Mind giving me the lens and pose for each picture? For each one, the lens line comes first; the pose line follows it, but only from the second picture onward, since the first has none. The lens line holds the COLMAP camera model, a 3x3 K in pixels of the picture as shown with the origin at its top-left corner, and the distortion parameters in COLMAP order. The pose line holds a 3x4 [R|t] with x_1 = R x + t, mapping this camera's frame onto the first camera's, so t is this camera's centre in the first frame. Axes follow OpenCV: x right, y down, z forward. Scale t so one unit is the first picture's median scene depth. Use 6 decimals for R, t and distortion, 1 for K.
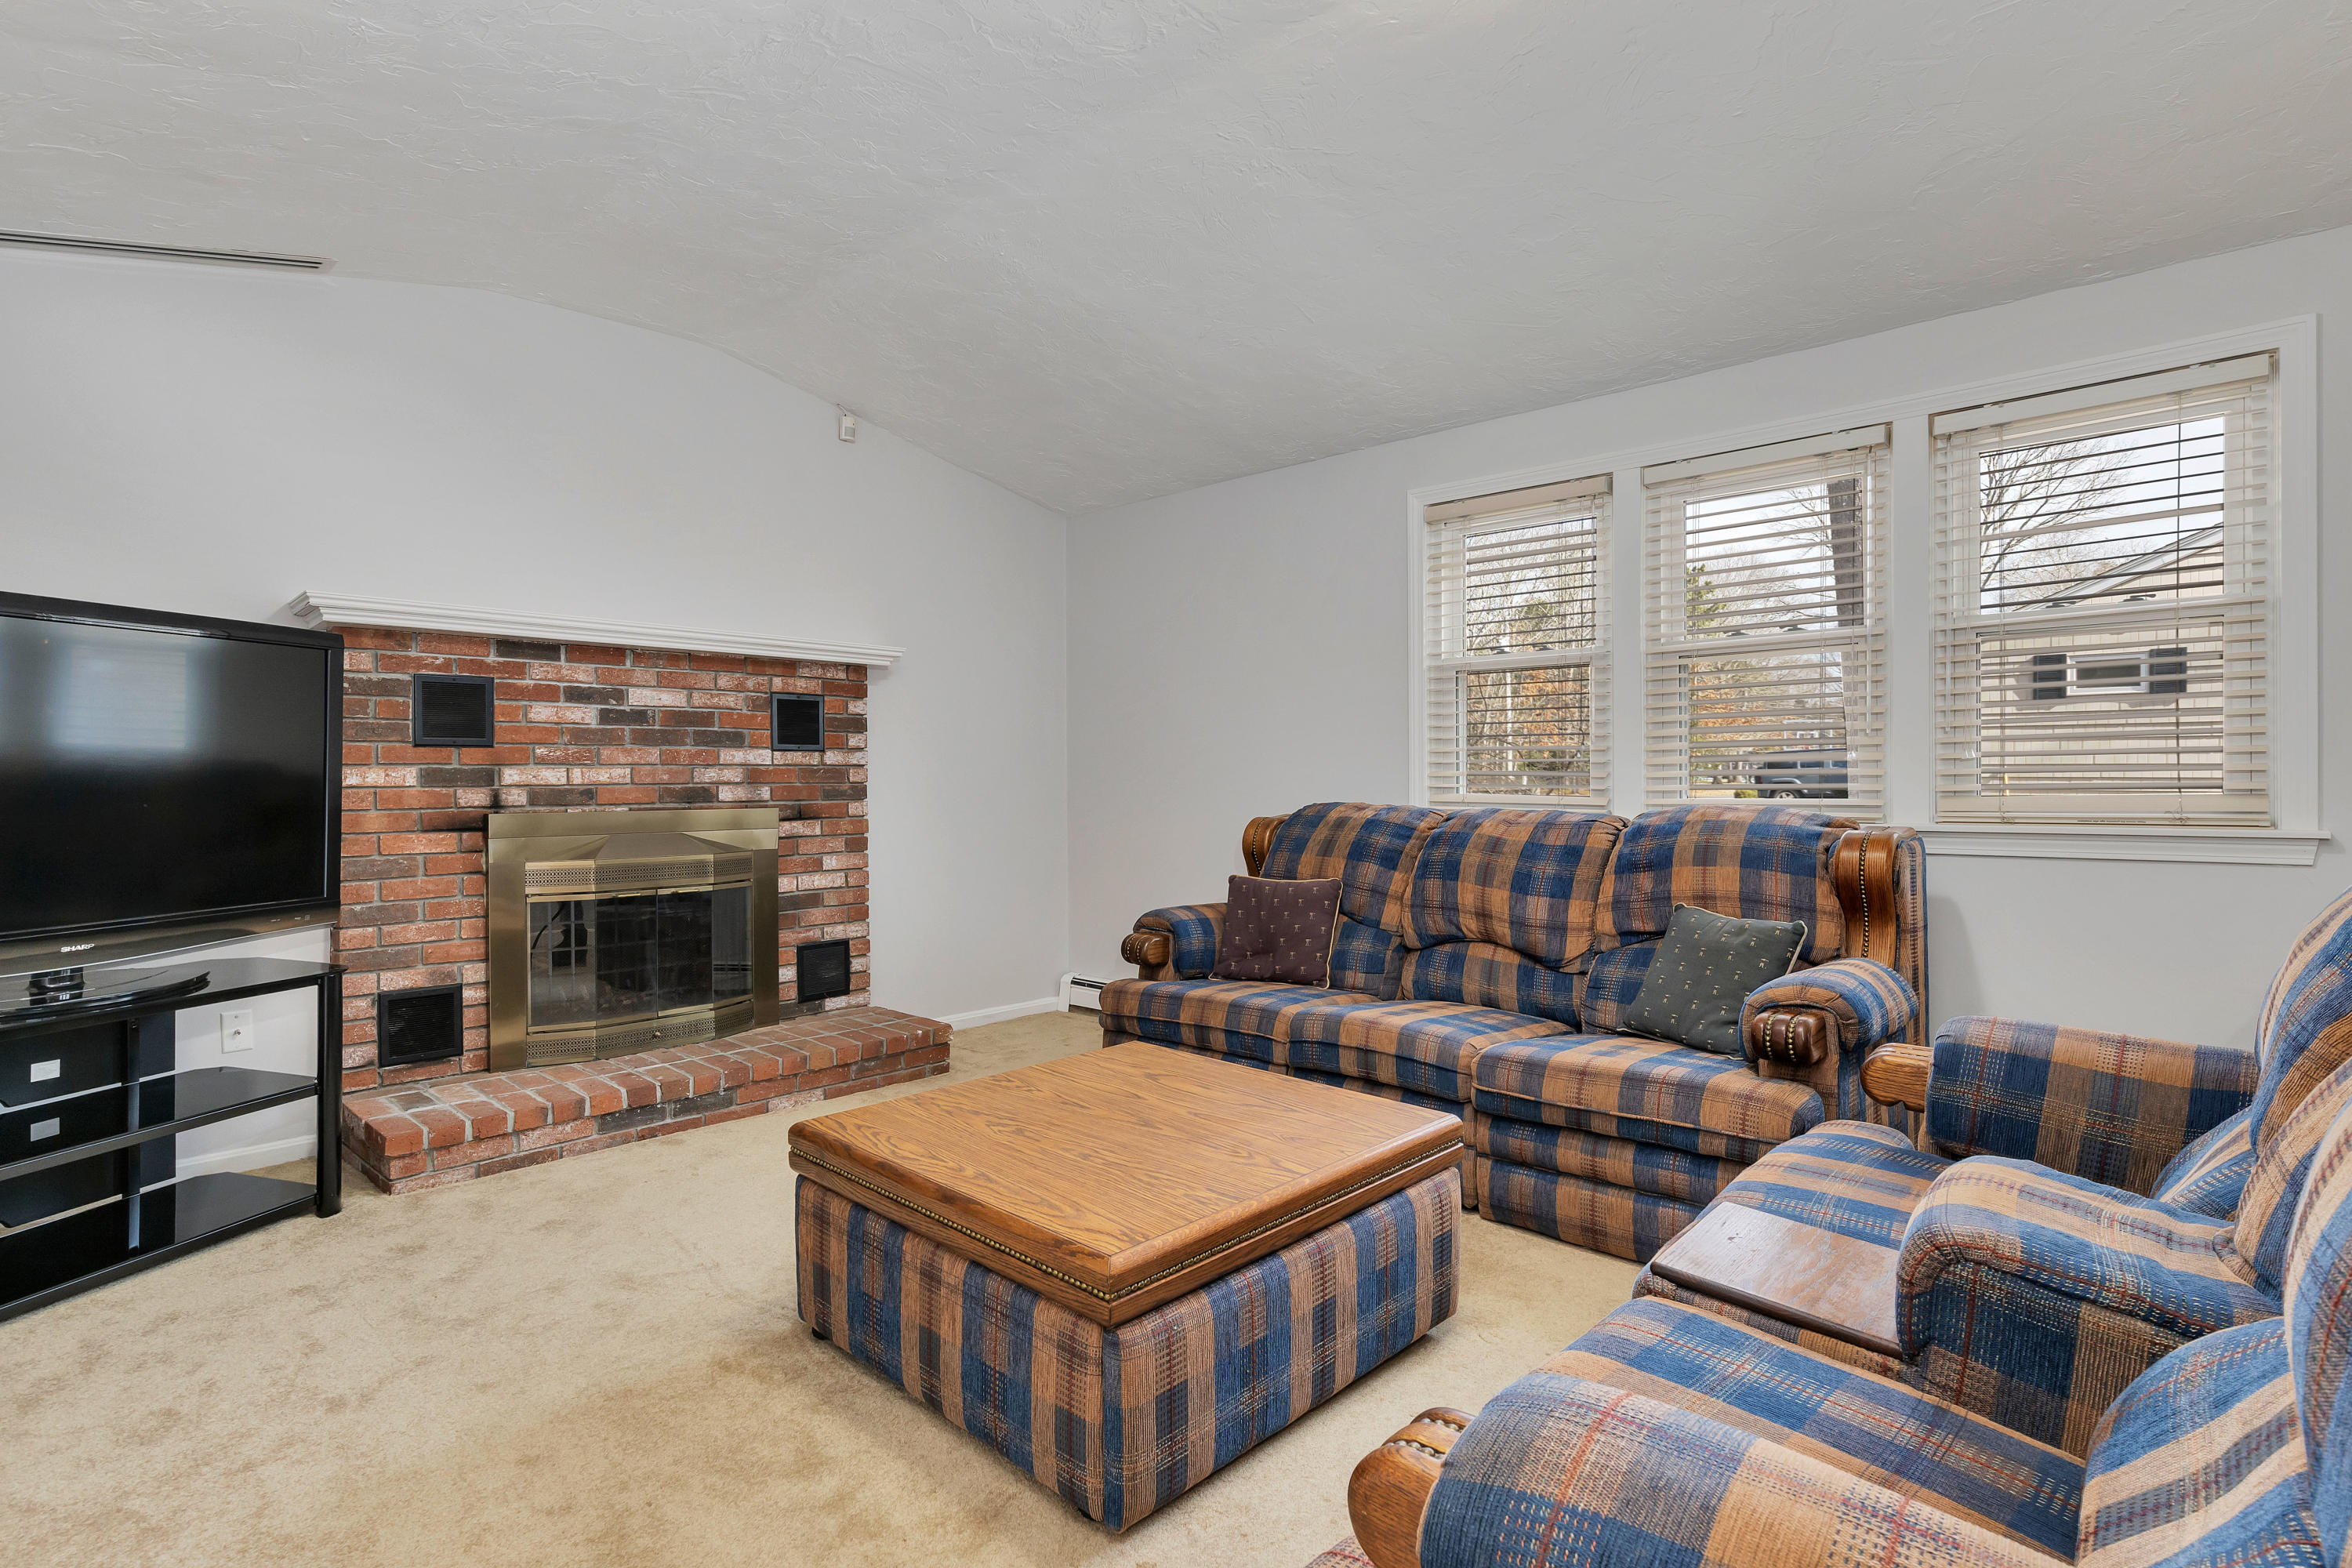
lens RADIAL K [[1174.6, 0, 1176.3], [0, 1174.6, 791.7], [0, 0, 1]] dist [-0.001946, -0.000790]
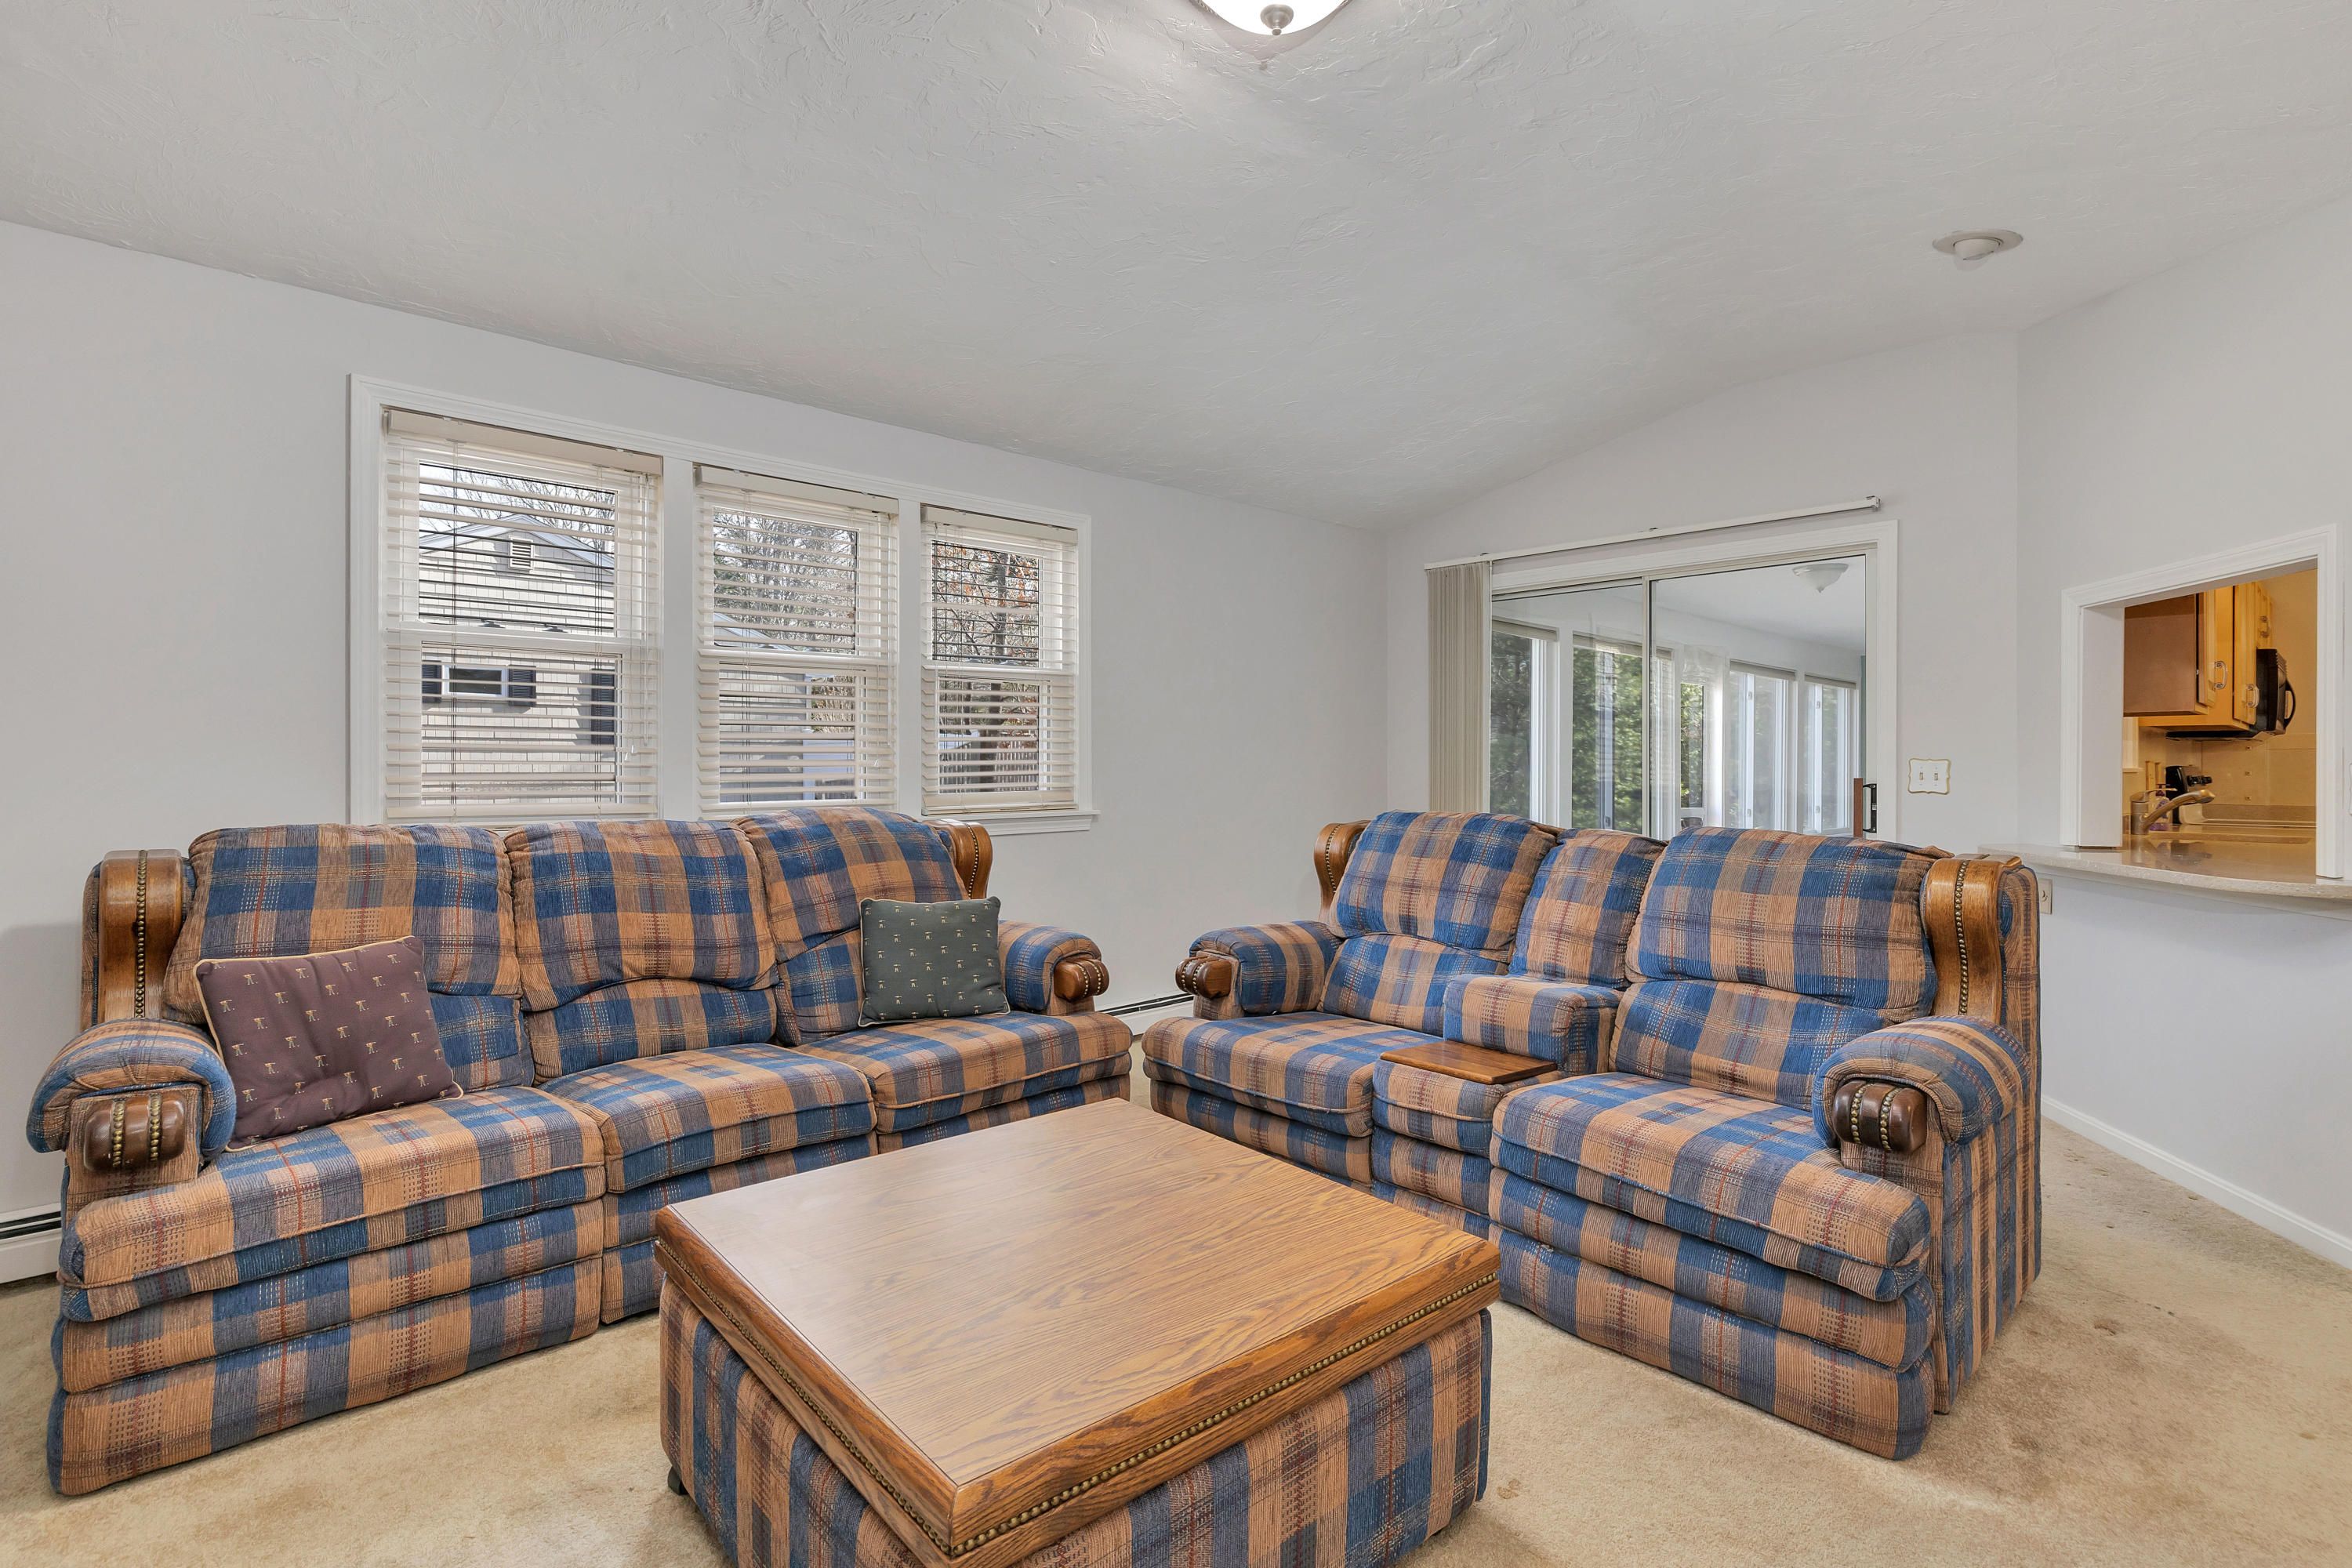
lens RADIAL K [[1124.2, 0, 1171.4], [0, 1124.2, 773.4], [0, 0, 1]] dist [-0.001331, -0.000071]
pose [[0.084427, -0.003471, 0.996424, -0.470499], [0.016051, 0.999869, 0.002123, -0.014254], [-0.996300, 0.015815, 0.084472, 0.512667]]
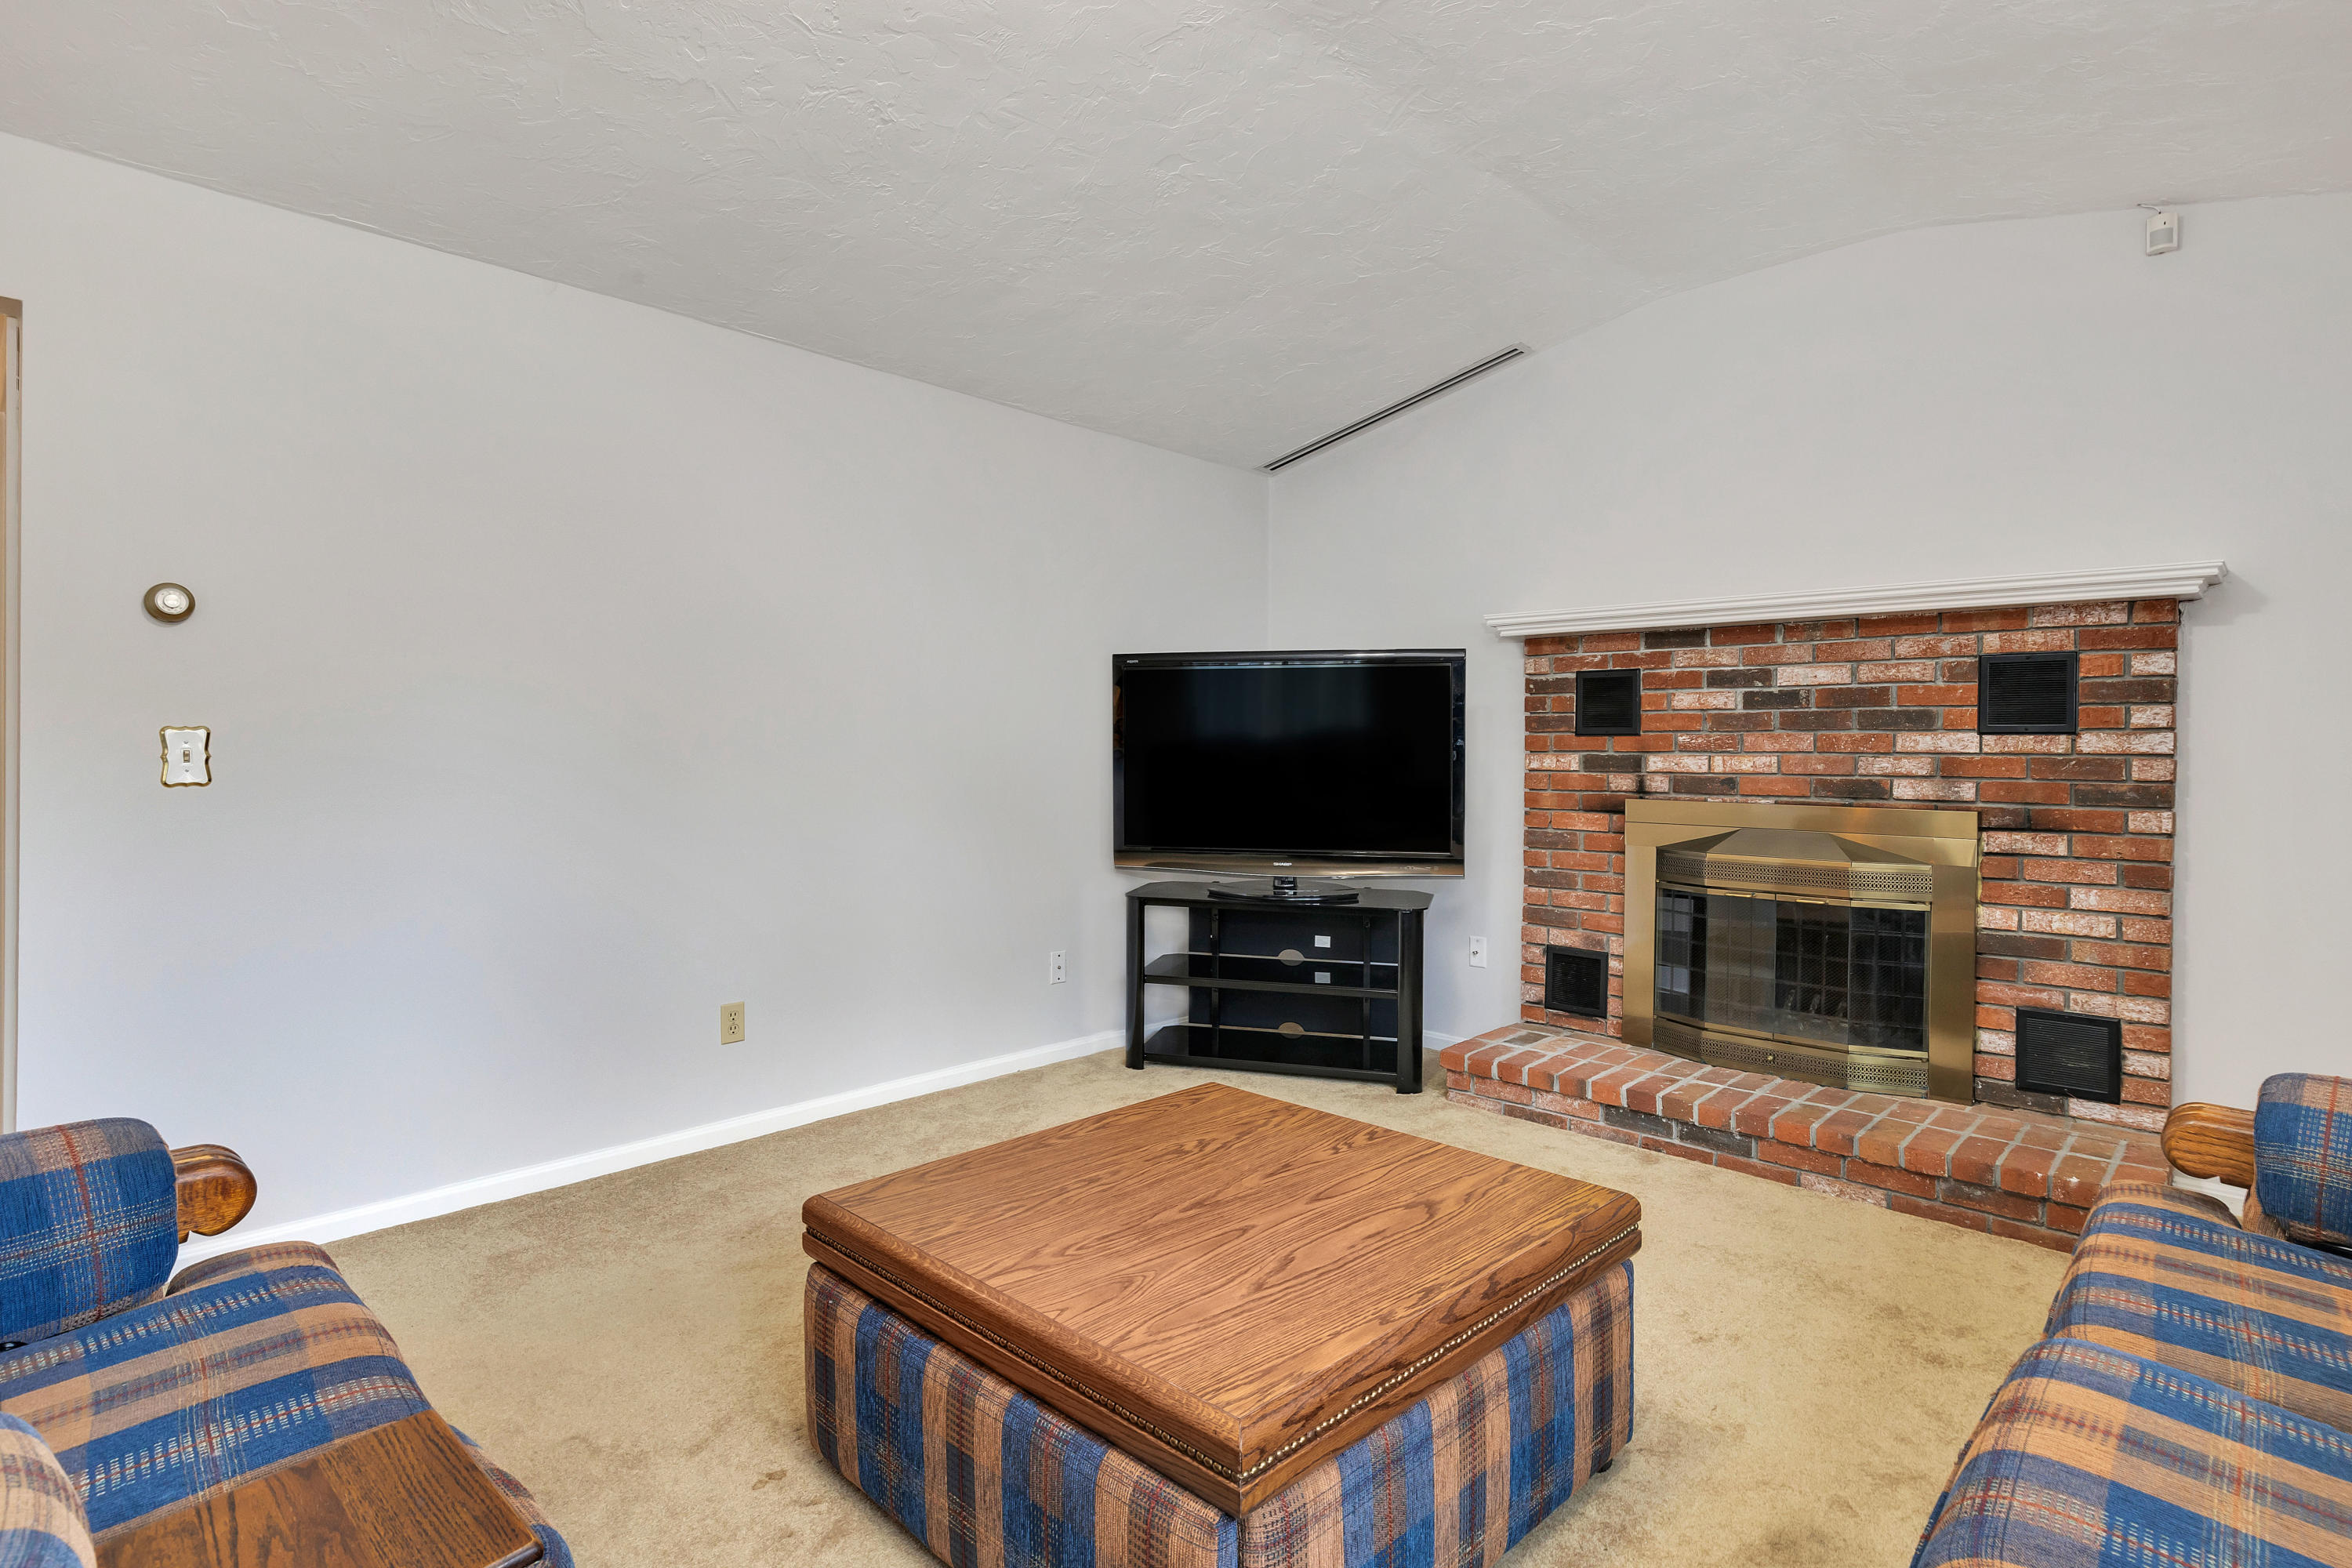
lens RADIAL K [[1173.5, 0, 1183.4], [0, 1173.5, 759.4], [0, 0, 1]] dist [-0.000858, 0.000178]
pose [[-0.013607, 0.010862, -0.999848, 0.456233], [-0.022758, 0.999679, 0.011170, -0.018165], [0.999648, 0.022907, -0.013355, 0.582596]]
